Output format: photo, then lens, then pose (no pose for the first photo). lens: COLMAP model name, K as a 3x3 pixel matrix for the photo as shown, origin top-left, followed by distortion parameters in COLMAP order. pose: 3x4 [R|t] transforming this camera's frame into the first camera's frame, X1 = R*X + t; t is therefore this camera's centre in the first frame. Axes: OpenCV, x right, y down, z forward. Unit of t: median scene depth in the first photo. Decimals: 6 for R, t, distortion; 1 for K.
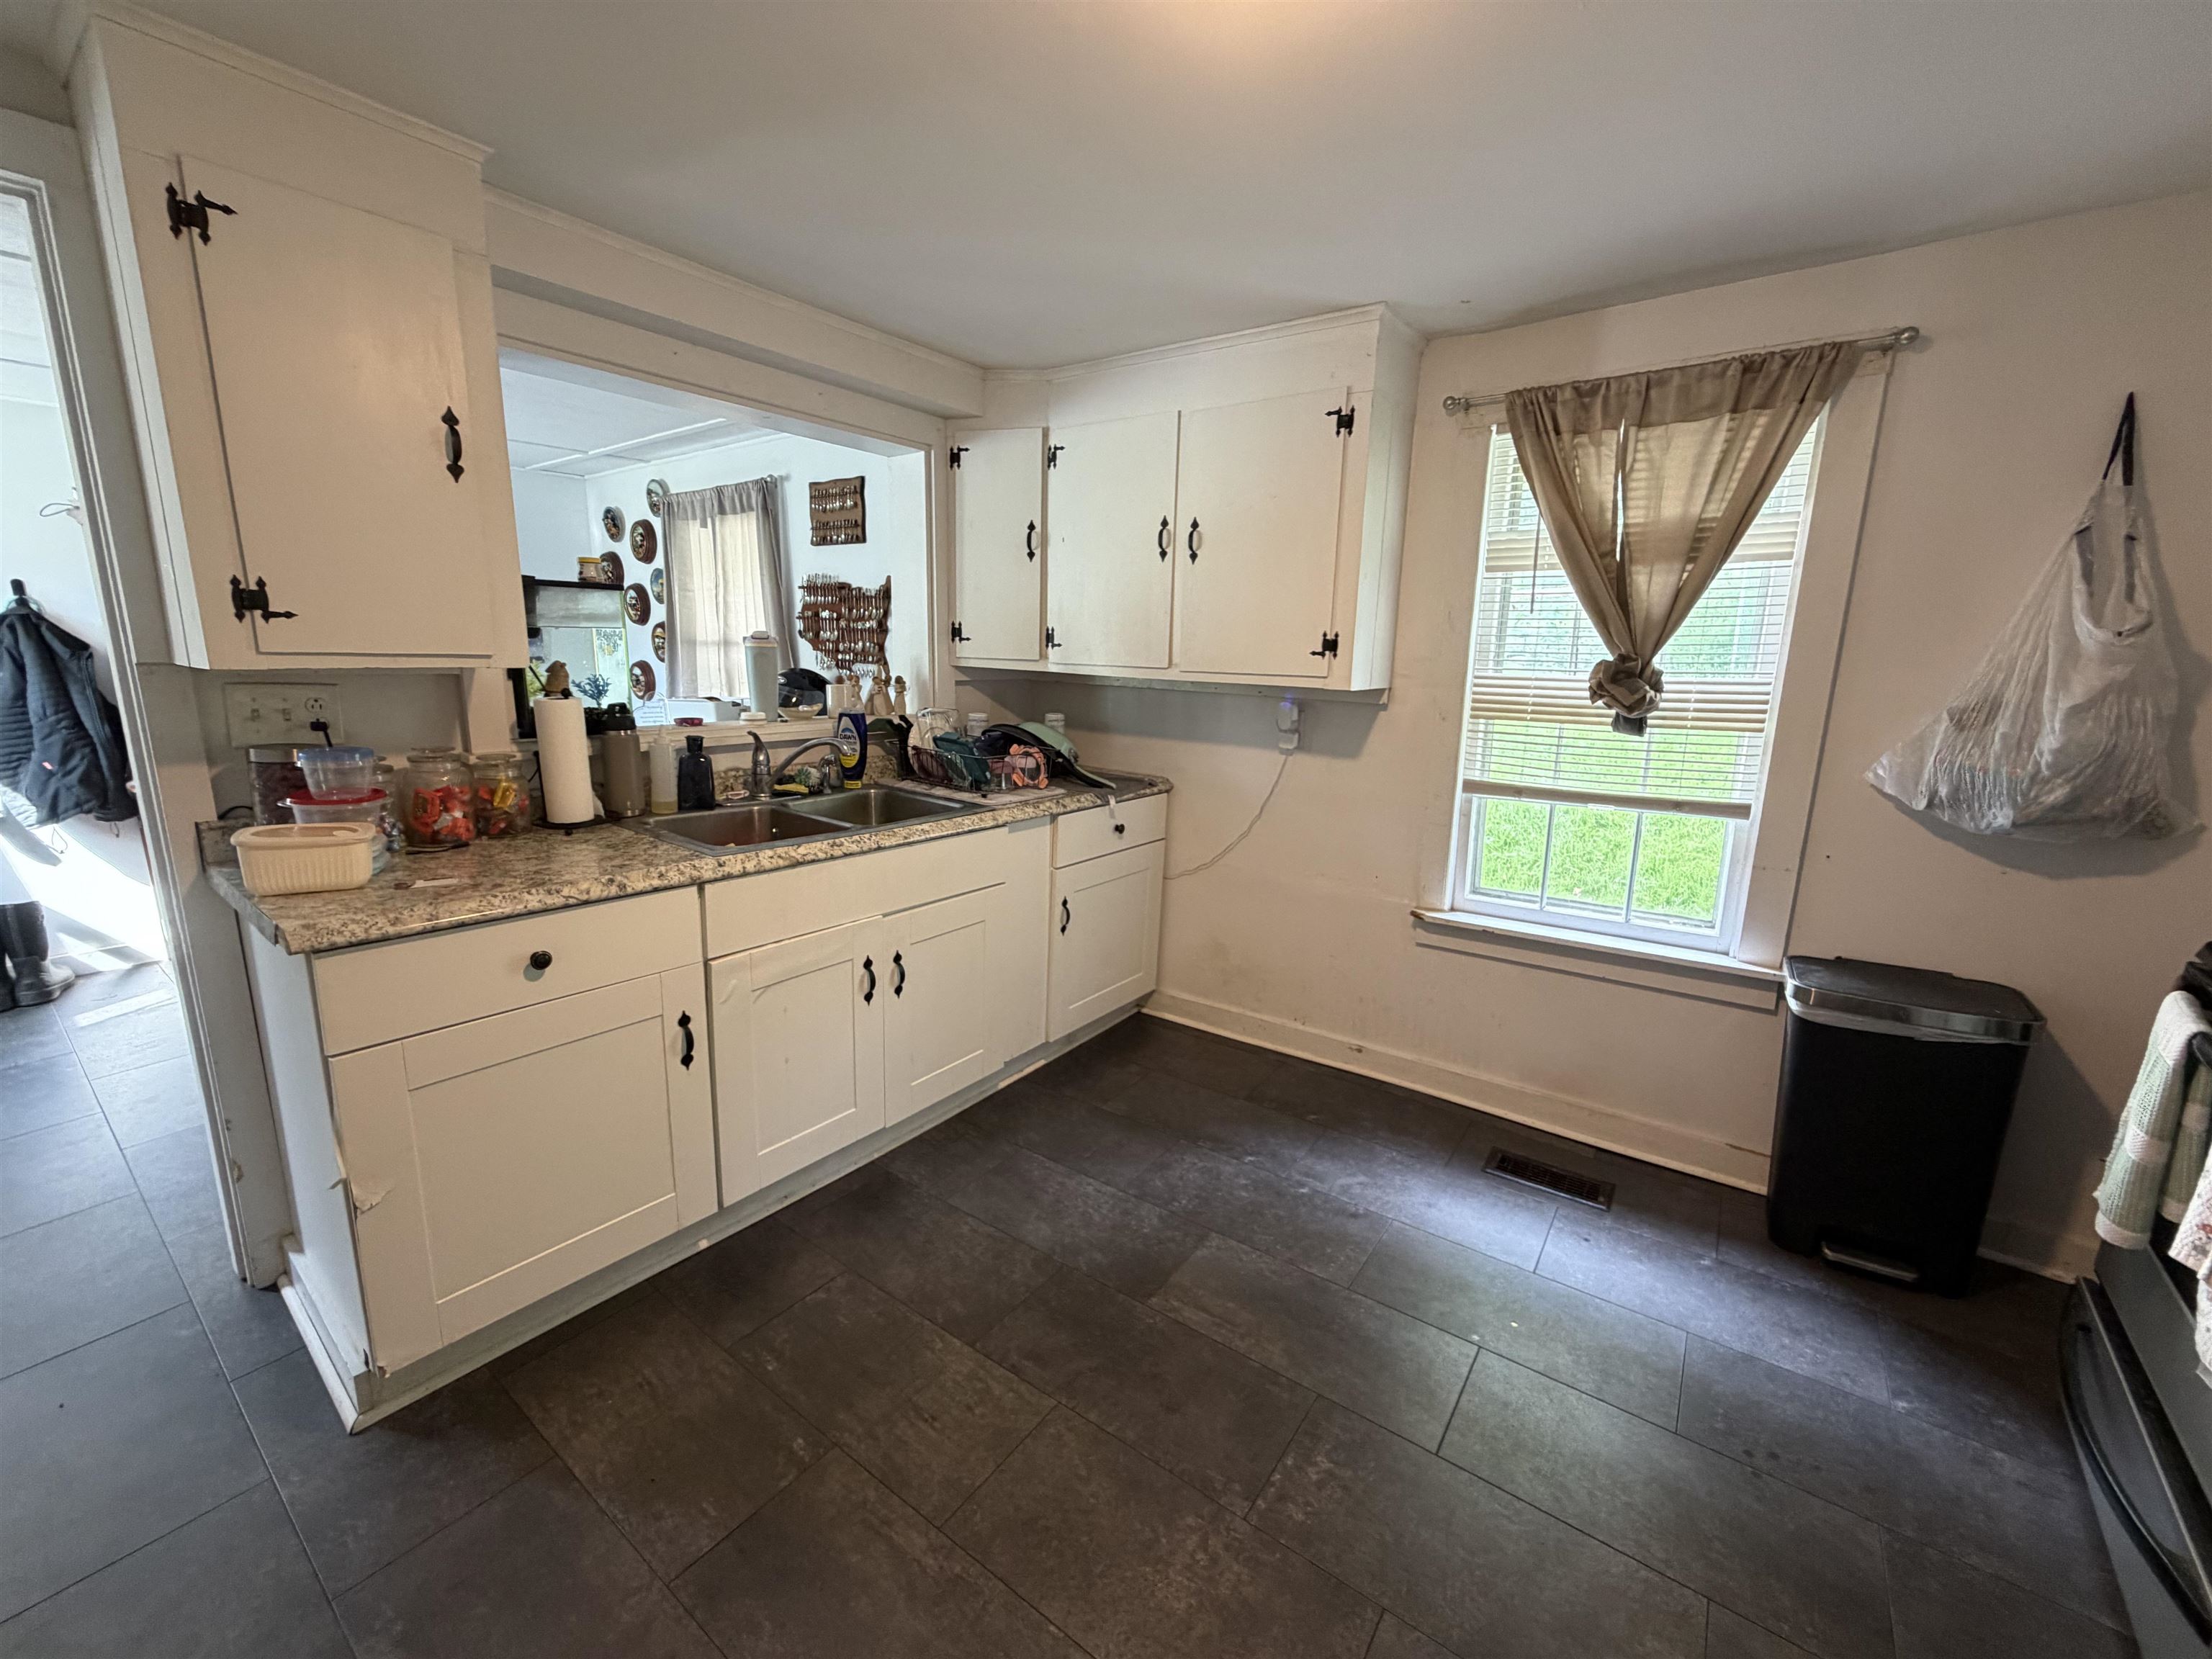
lens RADIAL K [[884.9, 0, 1100.6], [0, 884.9, 828.2], [0, 0, 1]] dist [-0.001746, -0.000622]
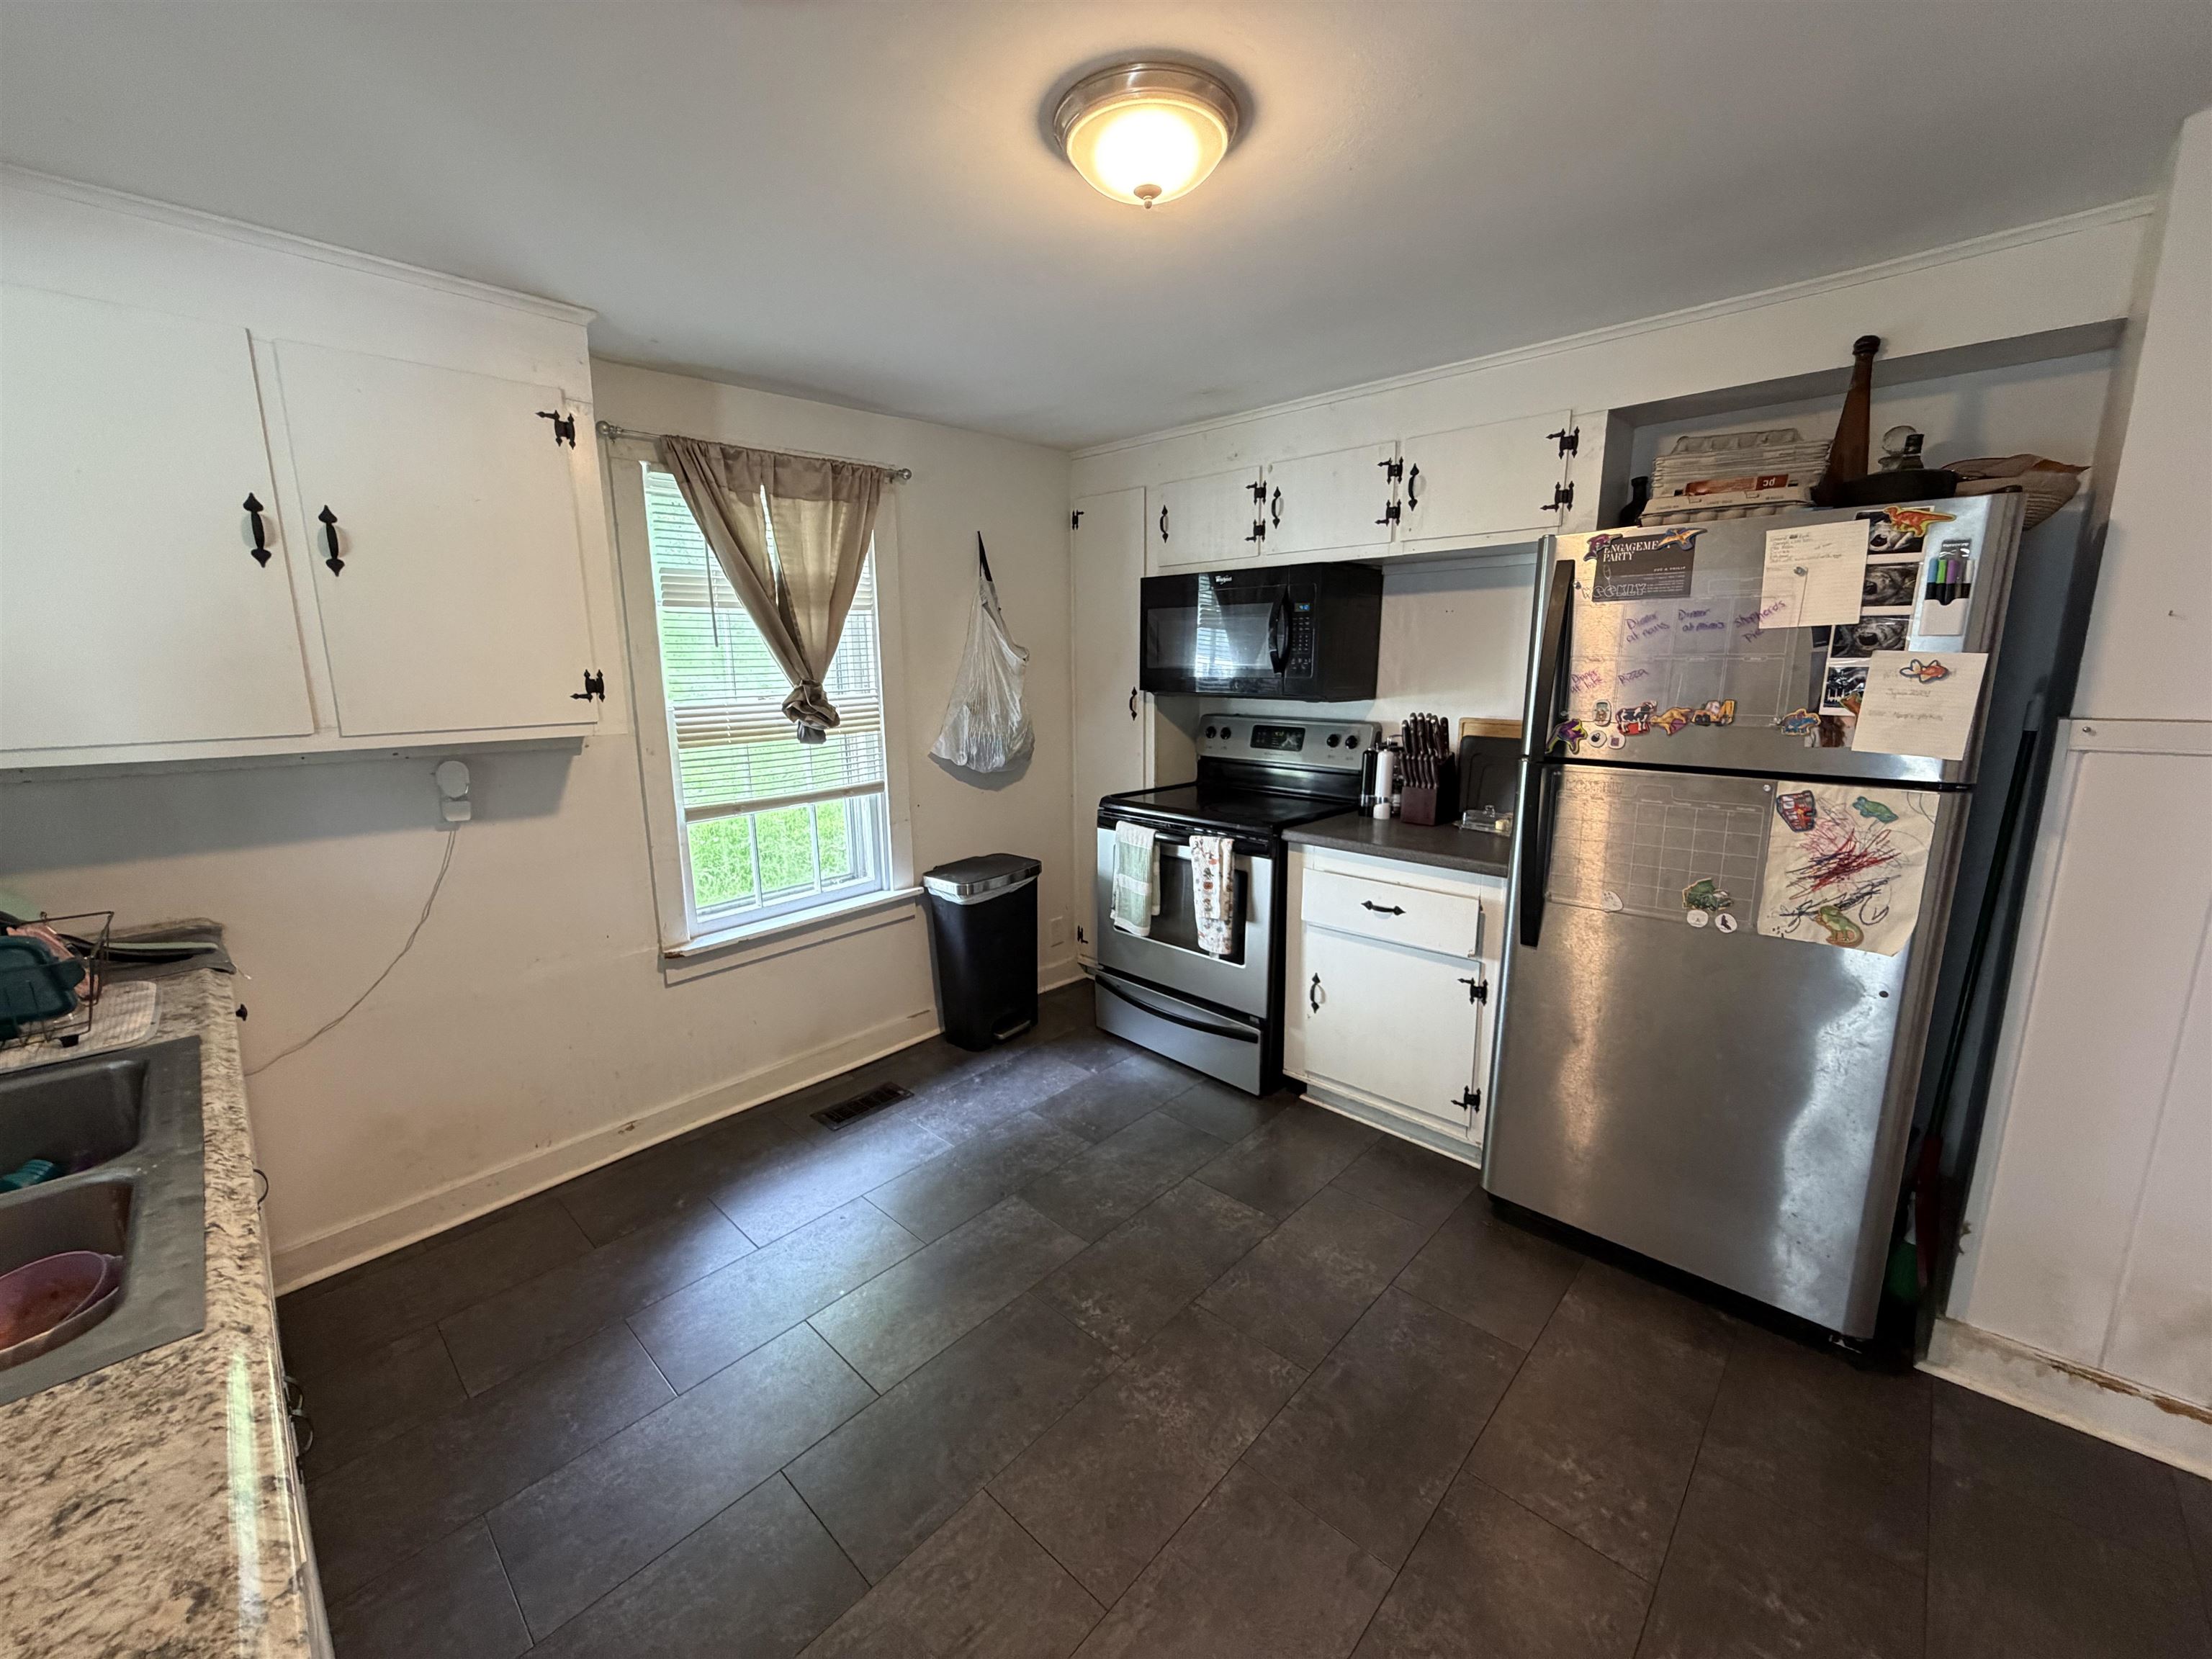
lens RADIAL K [[884.9, 0, 1108.6], [0, 884.9, 828.8], [0, 0, 1]] dist [-0.001746, -0.000622]
pose [[0.110472, -0.212609, 0.970872, -0.504794], [0.210785, 0.959642, 0.186165, -0.115455], [-0.971270, 0.184079, 0.150828, 0.366531]]
